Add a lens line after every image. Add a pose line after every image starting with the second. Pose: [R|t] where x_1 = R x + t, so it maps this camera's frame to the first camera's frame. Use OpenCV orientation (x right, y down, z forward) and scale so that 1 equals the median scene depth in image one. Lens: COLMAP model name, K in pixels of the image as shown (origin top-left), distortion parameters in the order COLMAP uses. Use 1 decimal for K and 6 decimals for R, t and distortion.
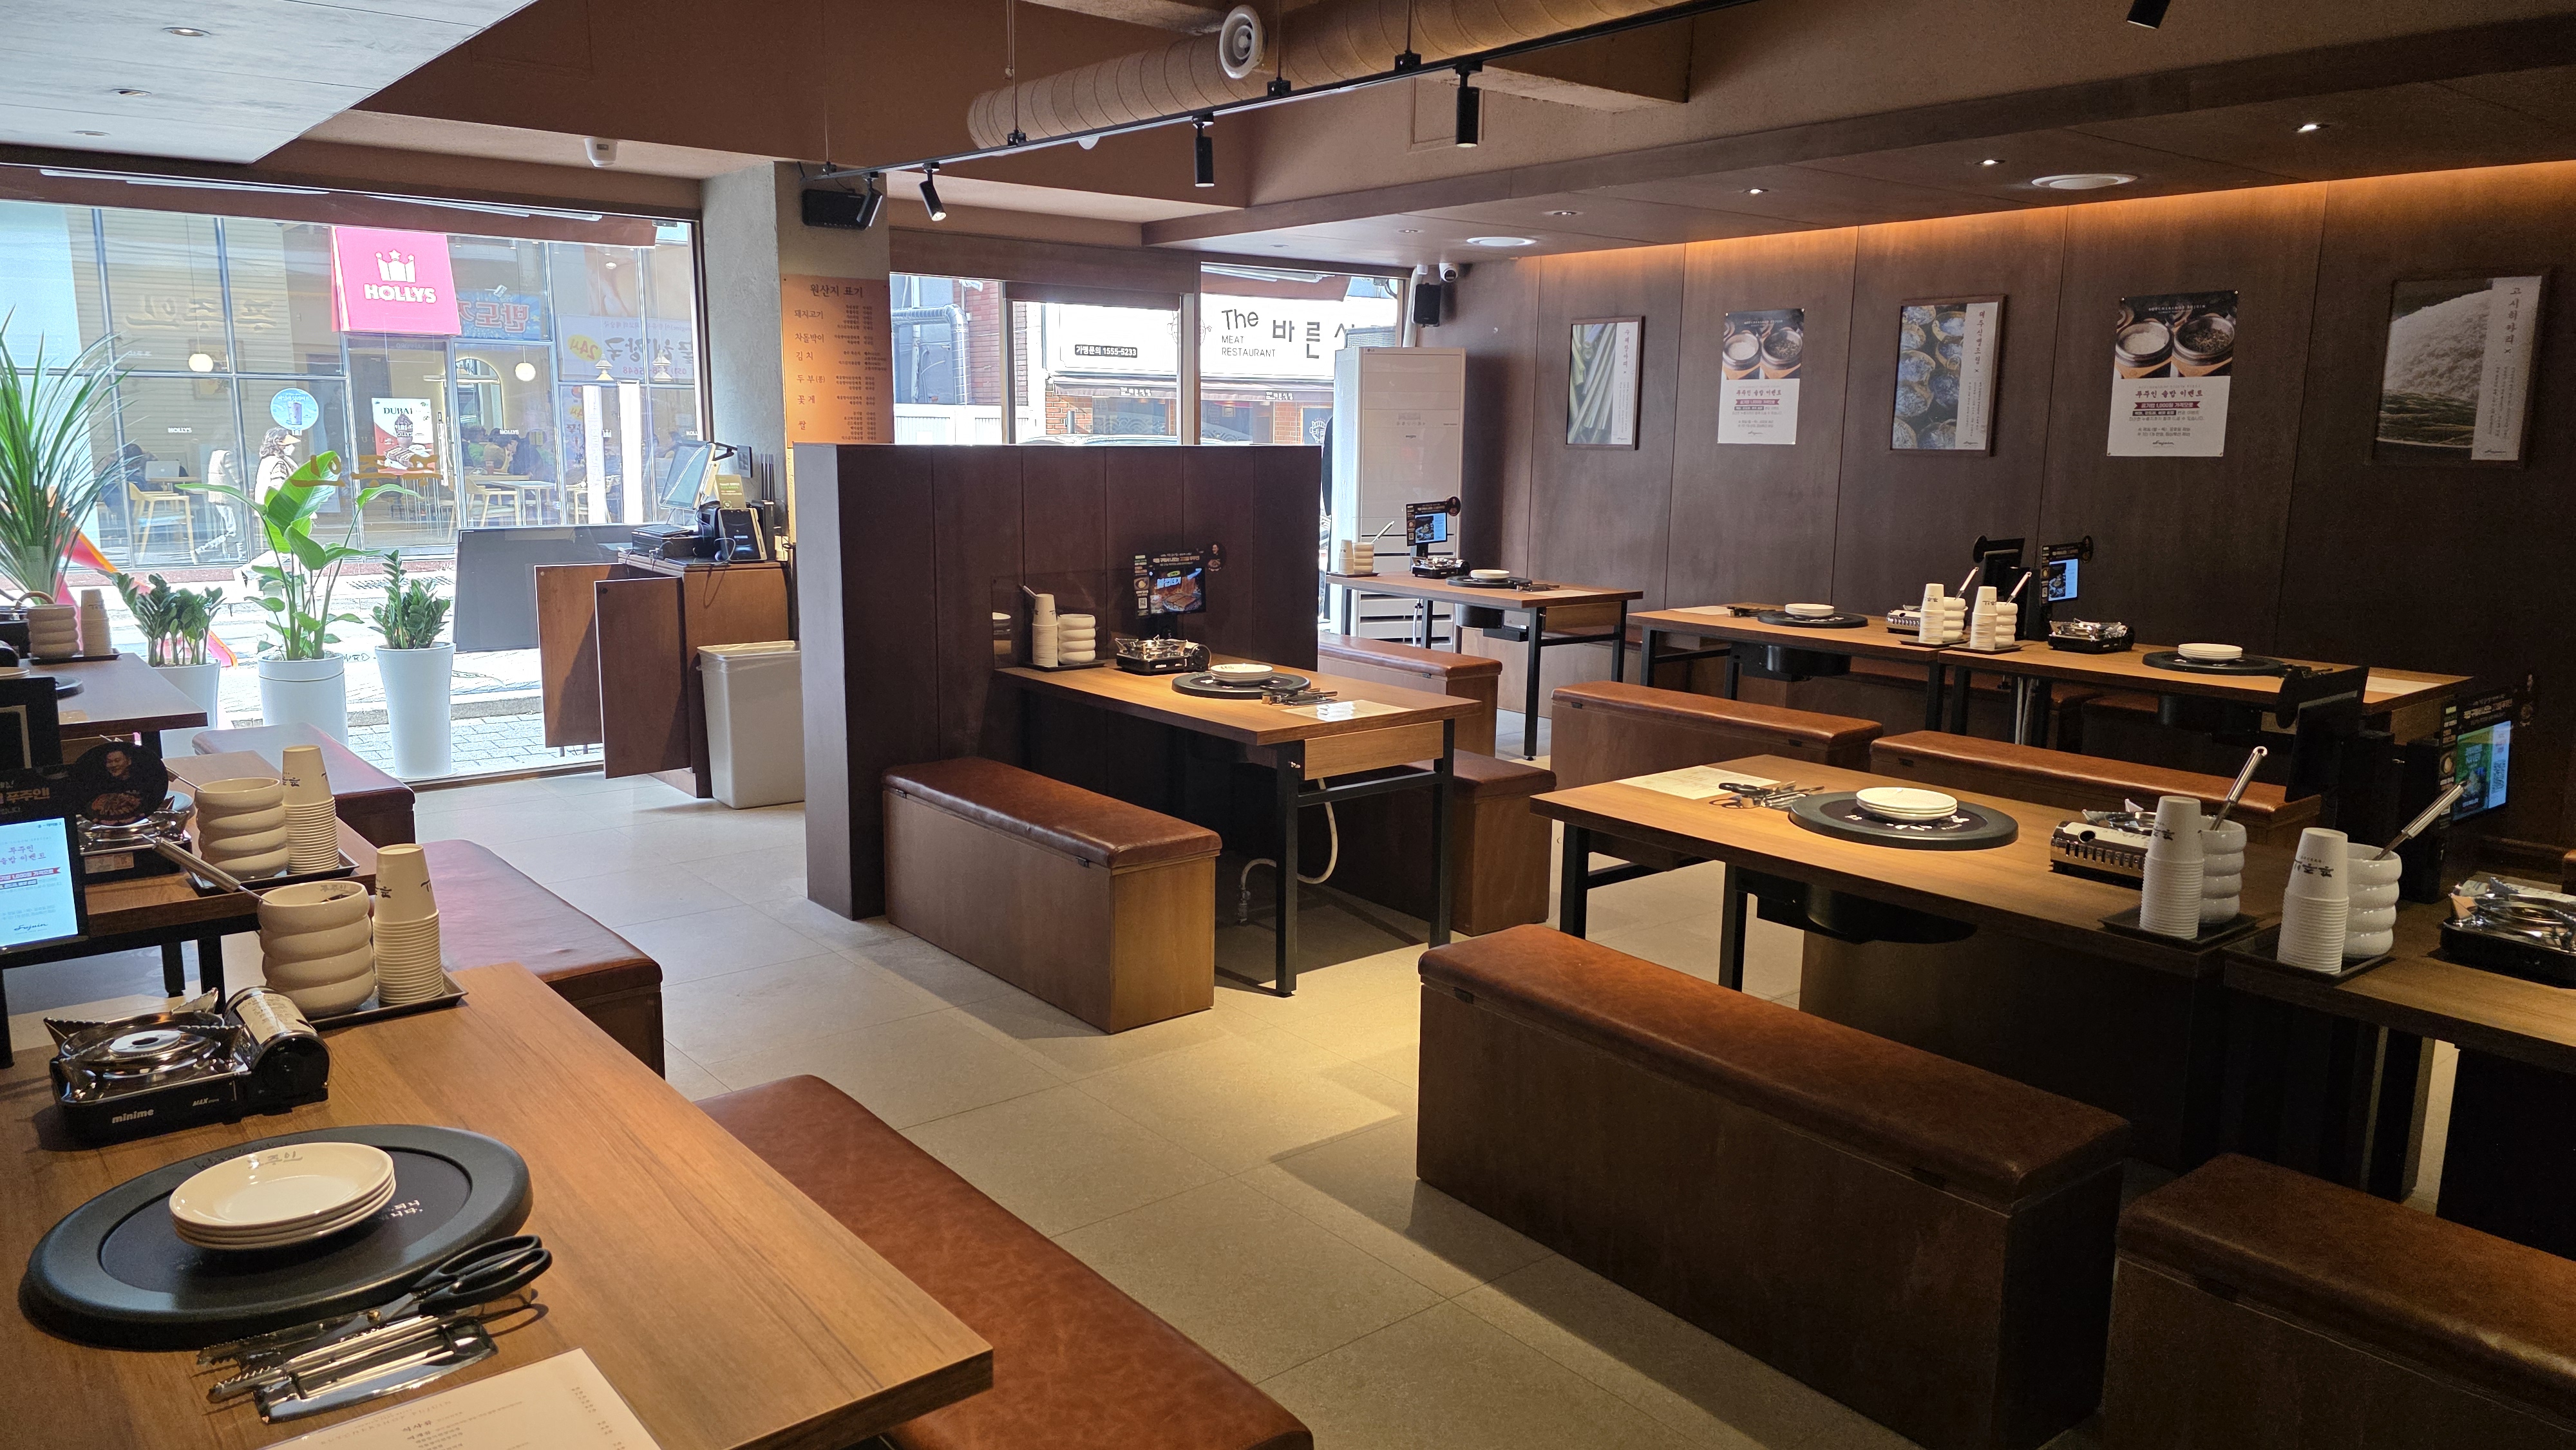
lens RADIAL K [[1720.9, 0, 1276.2], [0, 1720.9, 723.9], [0, 0, 1]] dist [0.071376, -0.059113]
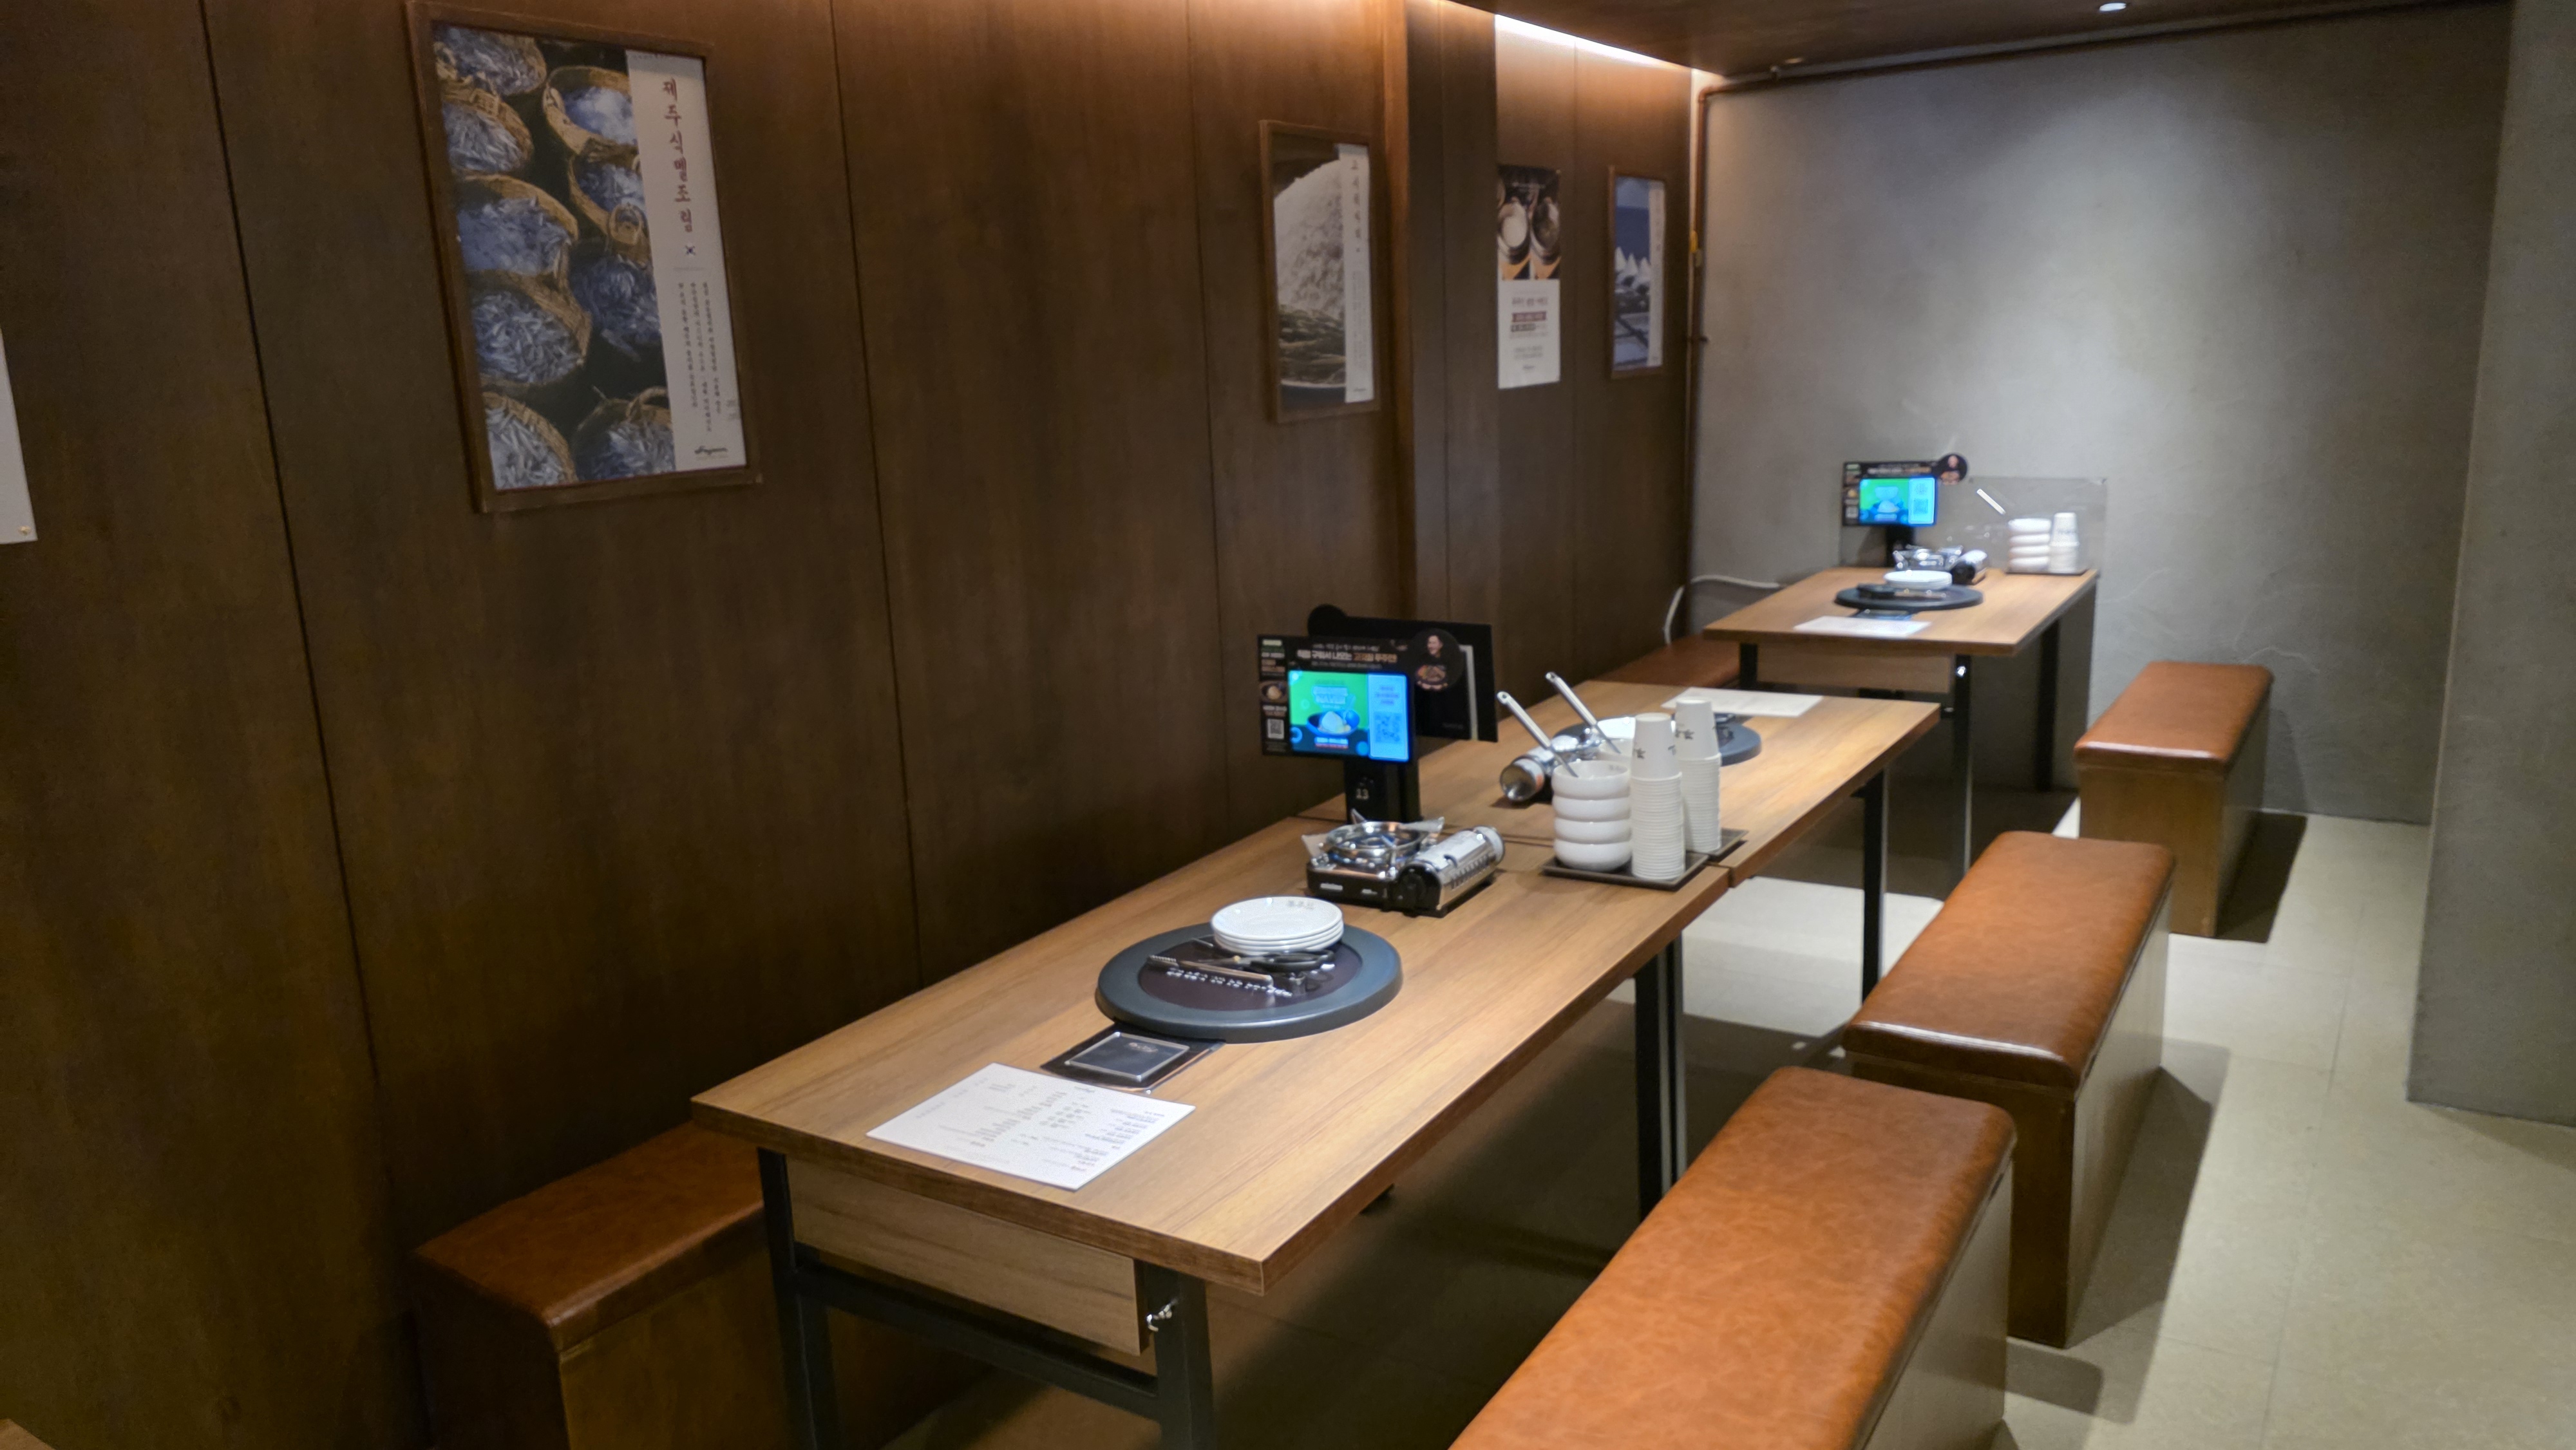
lens RADIAL K [[1720.9, 0, 1276.2], [0, 1720.9, 723.9], [0, 0, 1]] dist [0.071376, -0.059113]
pose [[-0.322179, -0.196017, 0.926163, 0.009878], [0.214062, 0.937905, 0.272967, -0.181829], [-0.922160, 0.286200, -0.260213, 1.002450]]
